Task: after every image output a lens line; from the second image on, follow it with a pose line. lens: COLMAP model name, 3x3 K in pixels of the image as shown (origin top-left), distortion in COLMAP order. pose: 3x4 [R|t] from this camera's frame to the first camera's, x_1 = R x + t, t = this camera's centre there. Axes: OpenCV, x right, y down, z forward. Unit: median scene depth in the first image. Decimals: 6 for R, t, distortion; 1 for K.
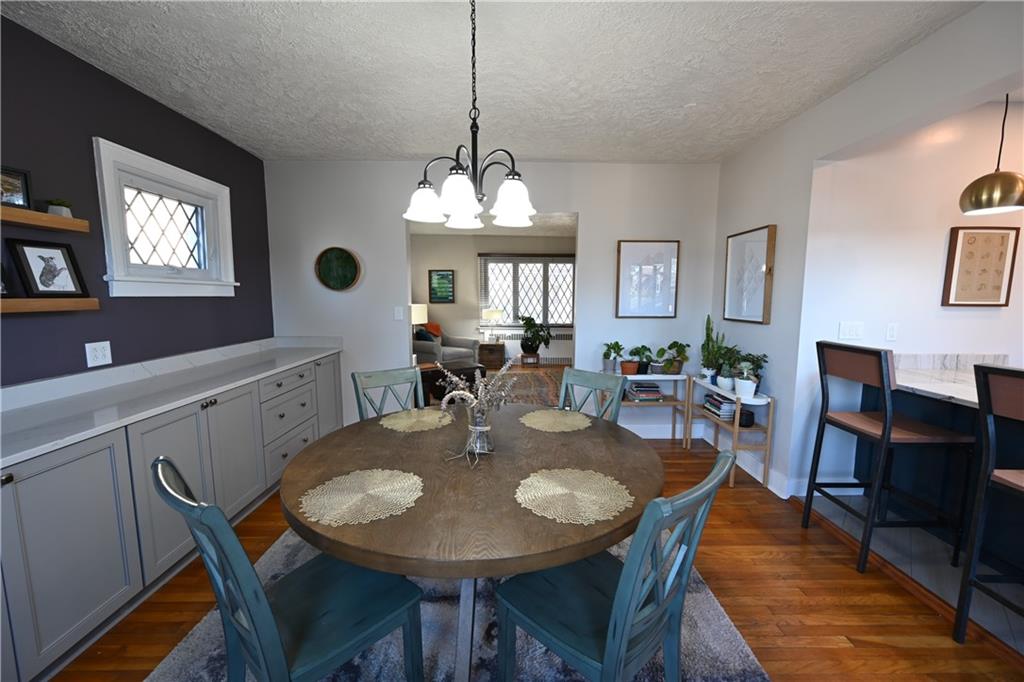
lens RADIAL K [[404.9, 0, 513.9], [0, 404.9, 339.3], [0, 0, 1]] dist [0.001174, 0.000548]
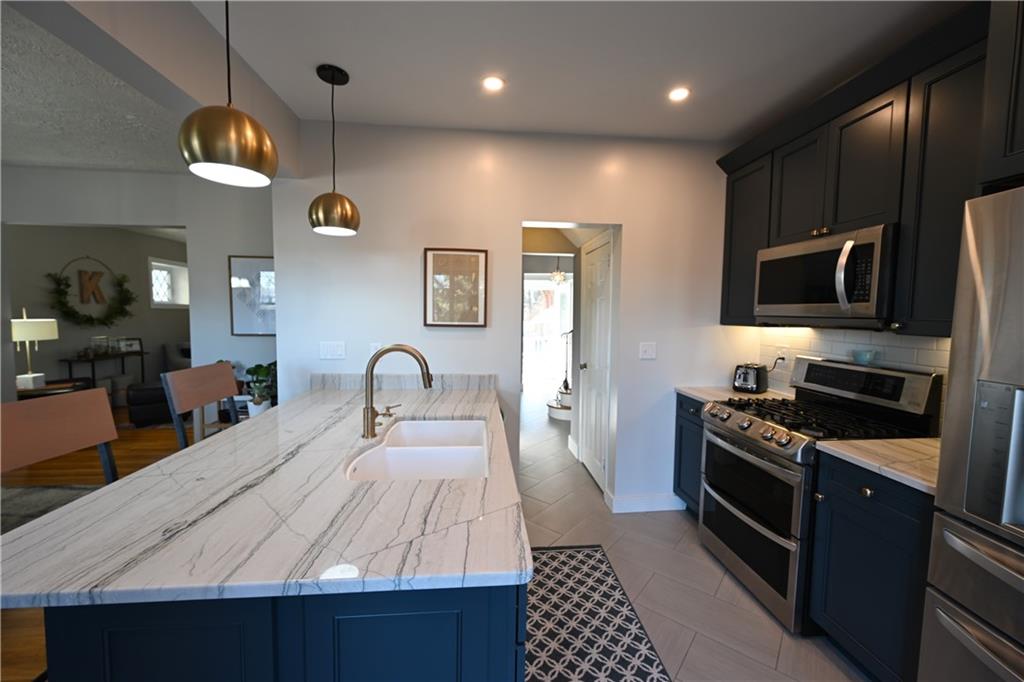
lens RADIAL K [[404.9, 0, 509.4], [0, 404.9, 342.8], [0, 0, 1]] dist [0.001174, 0.000548]
pose [[0.997229, 0.005901, 0.074160, 0.917217], [-0.003514, 0.999473, -0.032275, -0.007561], [-0.074312, 0.031925, 0.996724, -0.006842]]
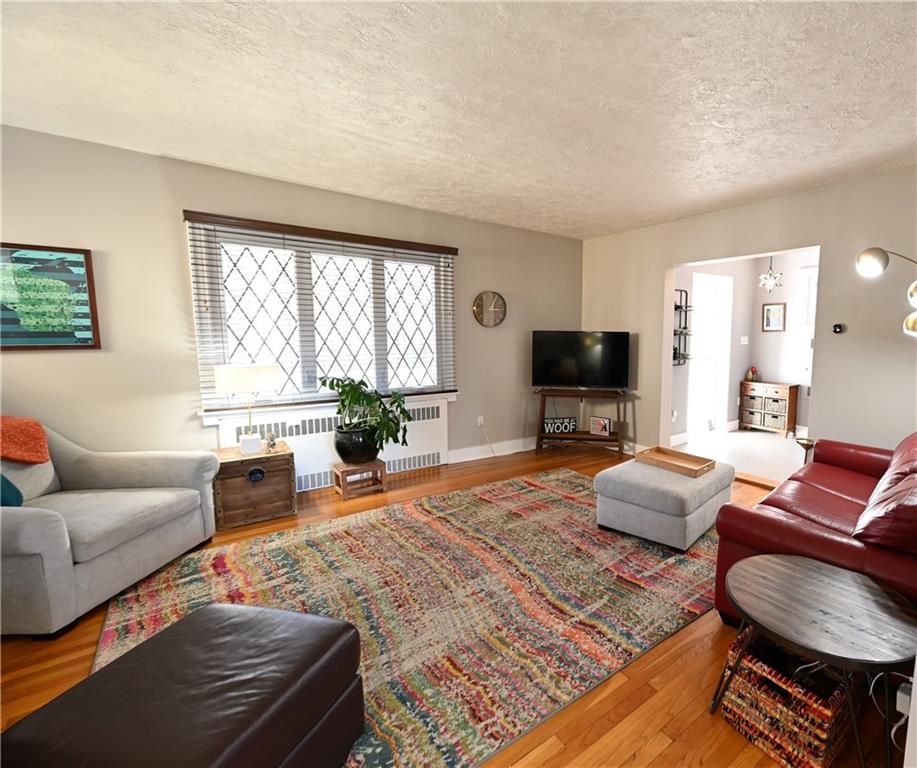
lens RADIAL K [[456.6, 0, 574.7], [0, 456.6, 379.5], [0, 0, 1]] dist [0.000023, -0.000491]
pose [[0.767679, -0.061763, 0.637851, -0.205288], [0.059890, 0.997903, 0.024547, -0.117833], [-0.638030, 0.019357, 0.769768, 1.070788]]
